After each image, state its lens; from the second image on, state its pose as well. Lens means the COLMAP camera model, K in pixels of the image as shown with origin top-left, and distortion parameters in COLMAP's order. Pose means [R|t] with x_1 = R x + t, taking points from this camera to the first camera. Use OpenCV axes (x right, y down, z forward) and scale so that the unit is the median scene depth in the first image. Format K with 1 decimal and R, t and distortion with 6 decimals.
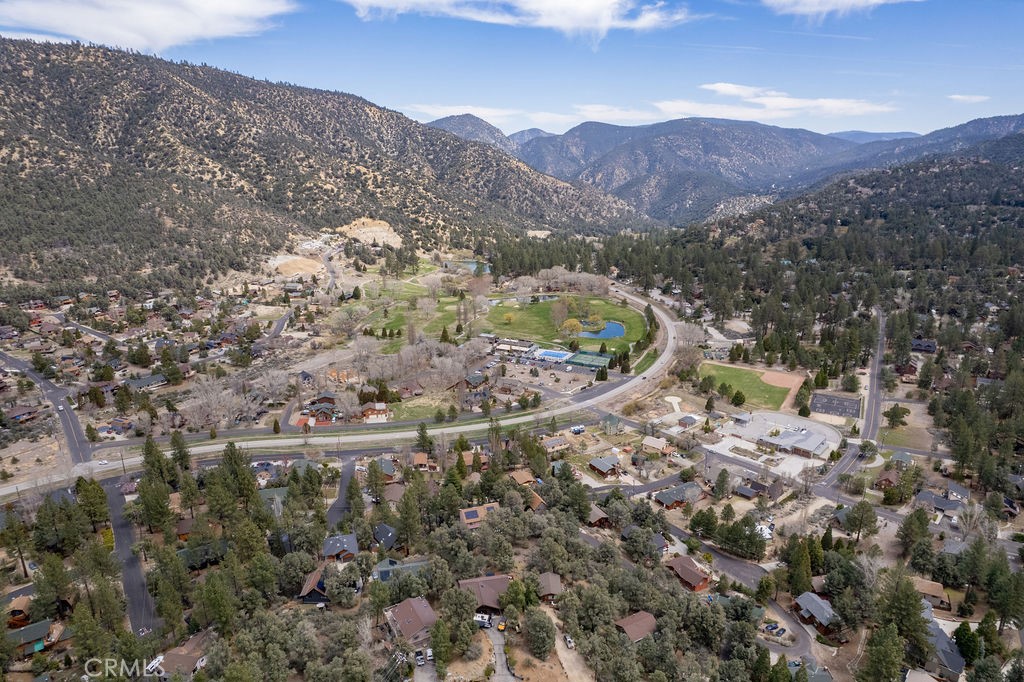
lens RADIAL K [[653.2, 0, 518.8], [0, 653.2, 344.9], [0, 0, 1]] dist [-0.082724, 0.074534]
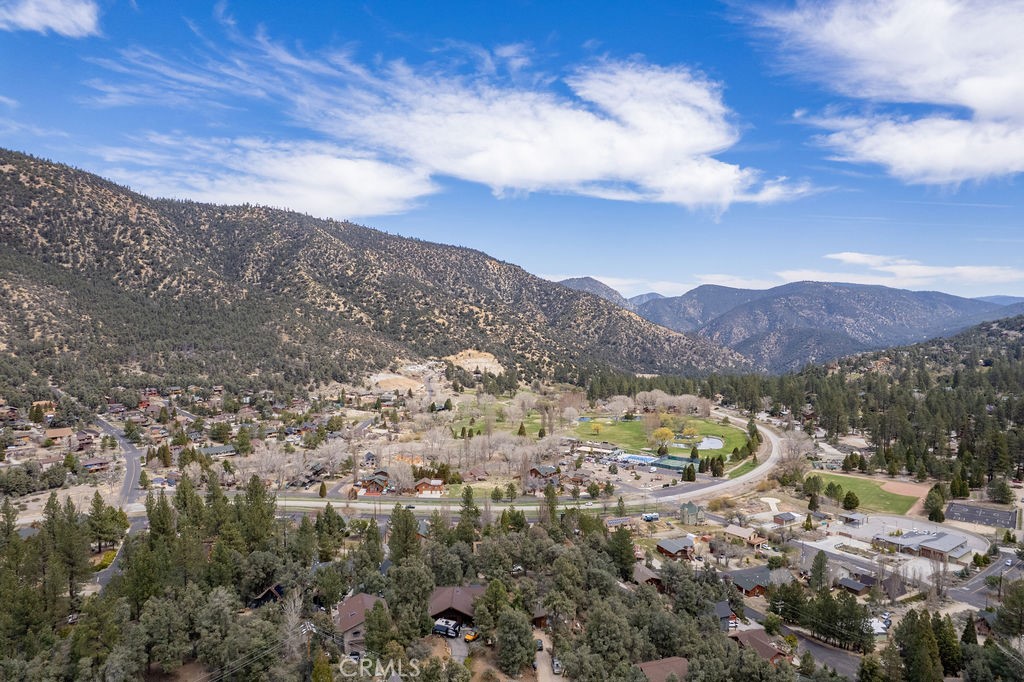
lens RADIAL K [[653.2, 0, 518.8], [0, 653.2, 344.9], [0, 0, 1]] dist [-0.082724, 0.074534]
pose [[0.983542, 0.016471, -0.179927, 0.046388], [-0.059789, 0.969402, -0.238085, 0.082479], [0.170500, 0.244924, 0.954433, 0.061679]]
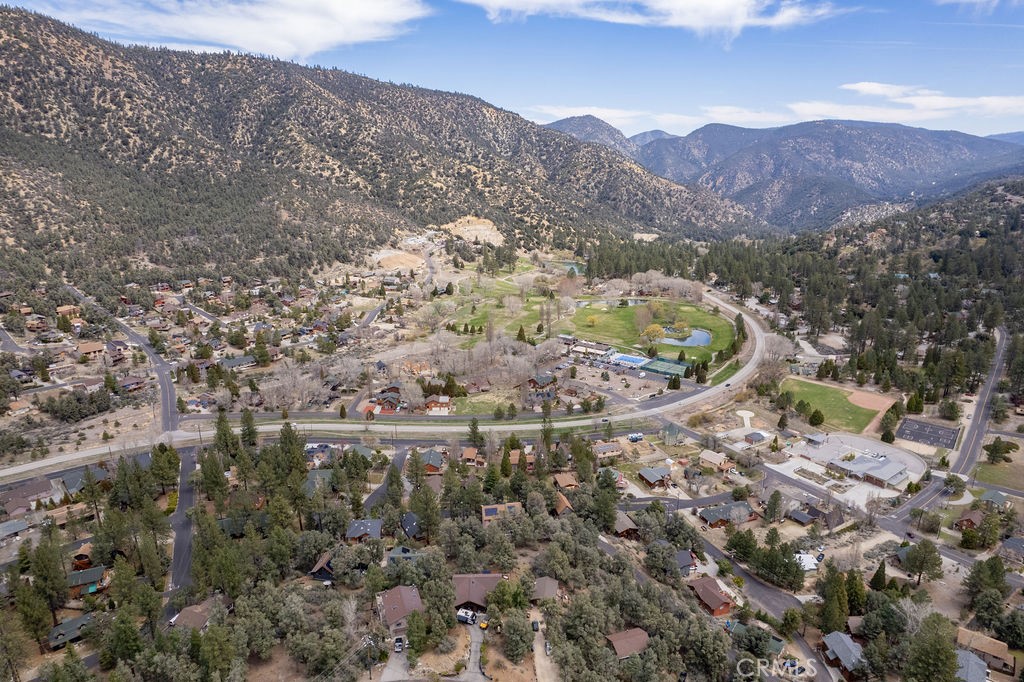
lens RADIAL K [[653.2, 0, 518.8], [0, 653.2, 344.9], [0, 0, 1]] dist [-0.082724, 0.074534]
pose [[0.983998, 0.056121, -0.169112, 0.050141], [-0.056403, 0.998403, 0.003142, -0.000903], [0.169019, 0.006447, 0.985592, 0.005740]]
